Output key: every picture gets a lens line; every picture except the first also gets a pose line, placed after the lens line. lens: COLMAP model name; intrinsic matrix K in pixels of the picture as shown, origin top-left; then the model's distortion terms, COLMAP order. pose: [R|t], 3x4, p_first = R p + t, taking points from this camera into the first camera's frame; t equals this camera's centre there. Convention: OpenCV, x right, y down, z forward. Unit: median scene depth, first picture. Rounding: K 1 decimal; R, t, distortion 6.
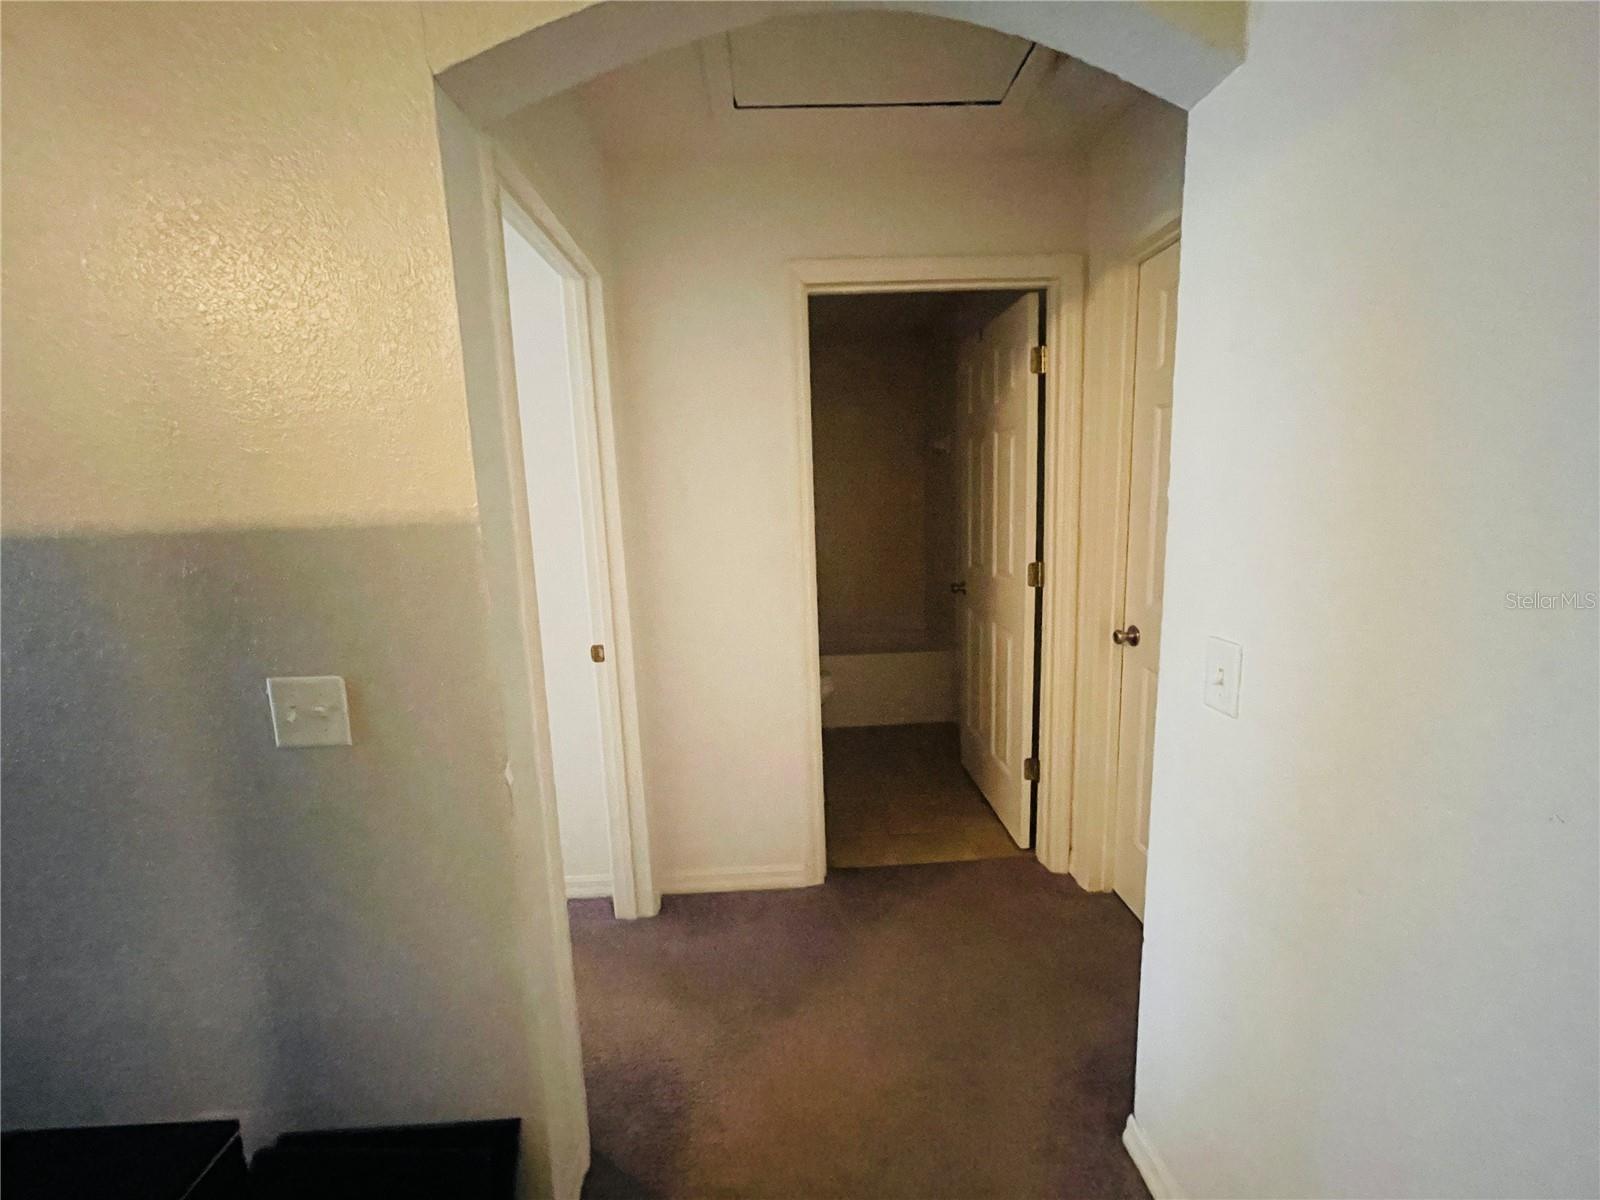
lens RADIAL K [[653.6, 0, 800.0], [0, 653.6, 600.0], [0, 0, 1]] dist [0.000052, 0.000019]
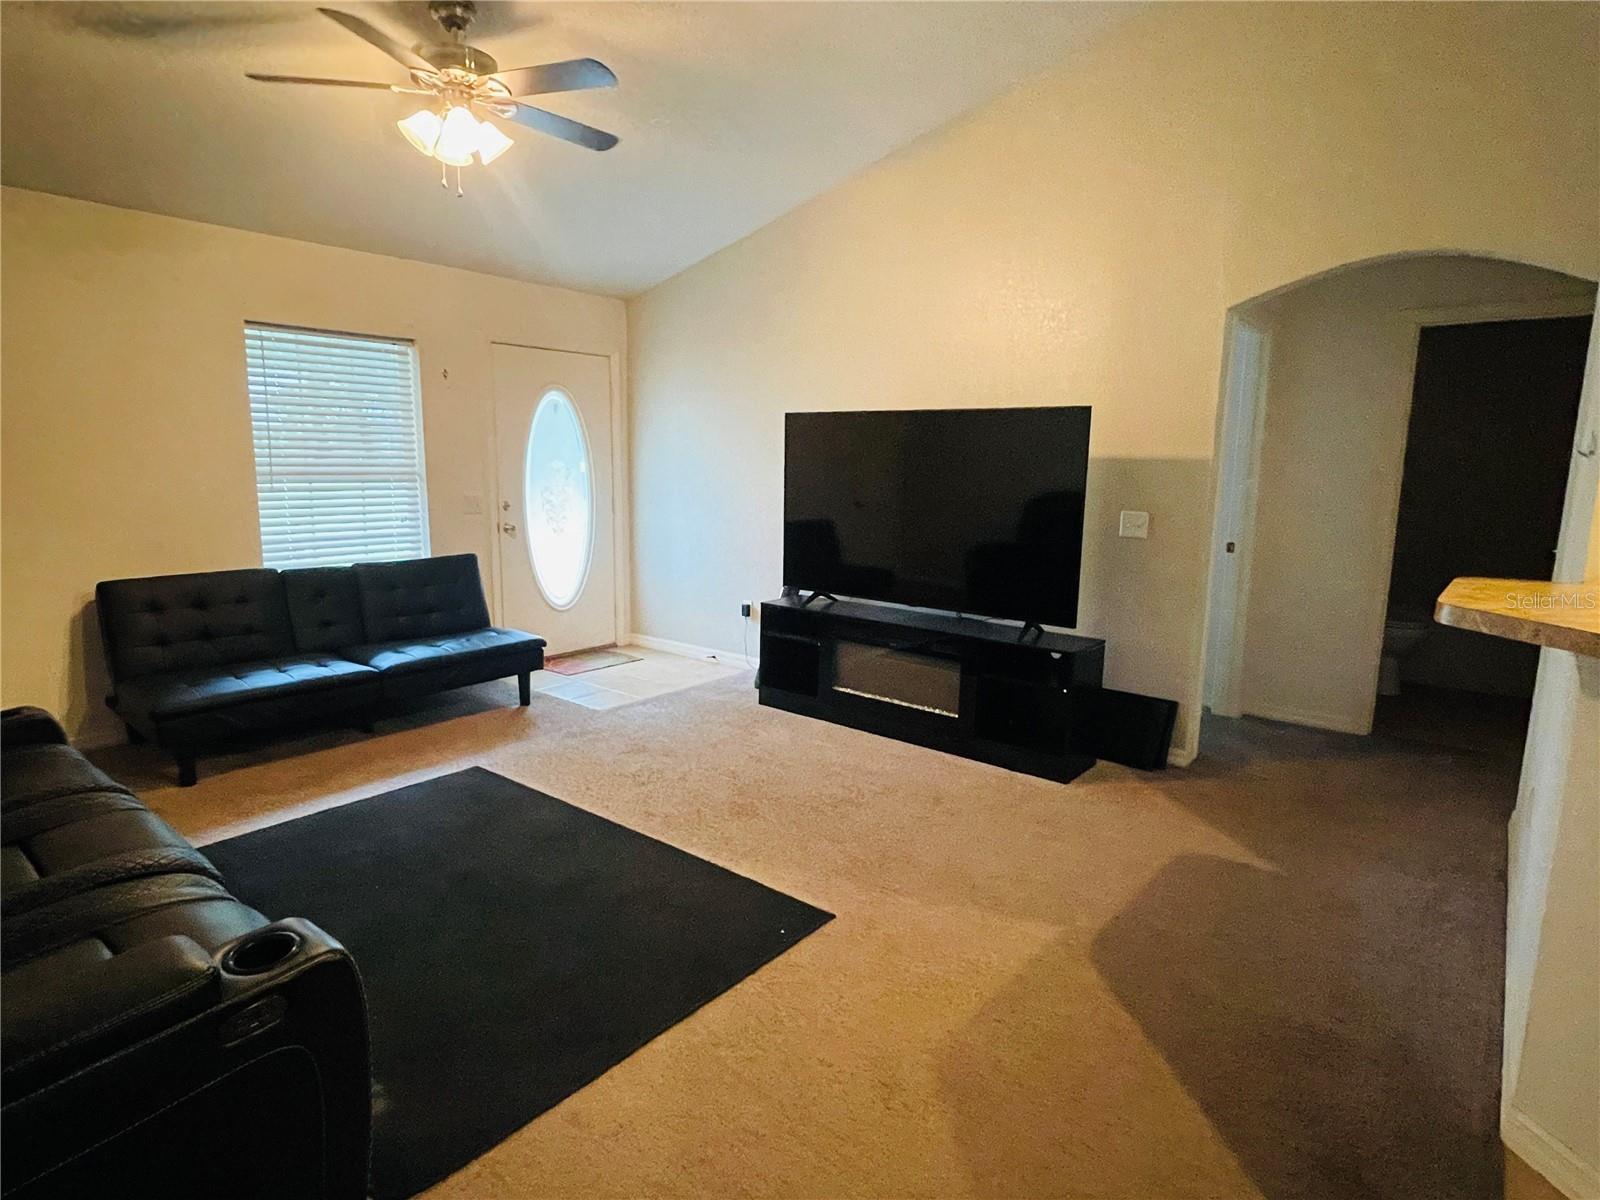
lens RADIAL K [[870.1, 0, 800.0], [0, 870.1, 600.0], [0, 0, 1]] dist [-0.001168, 0.000011]
pose [[0.747757, 0.152568, -0.646206, 0.338264], [-0.152619, 0.986677, 0.056349, 0.262784], [0.646194, 0.056488, 0.761080, -1.448574]]
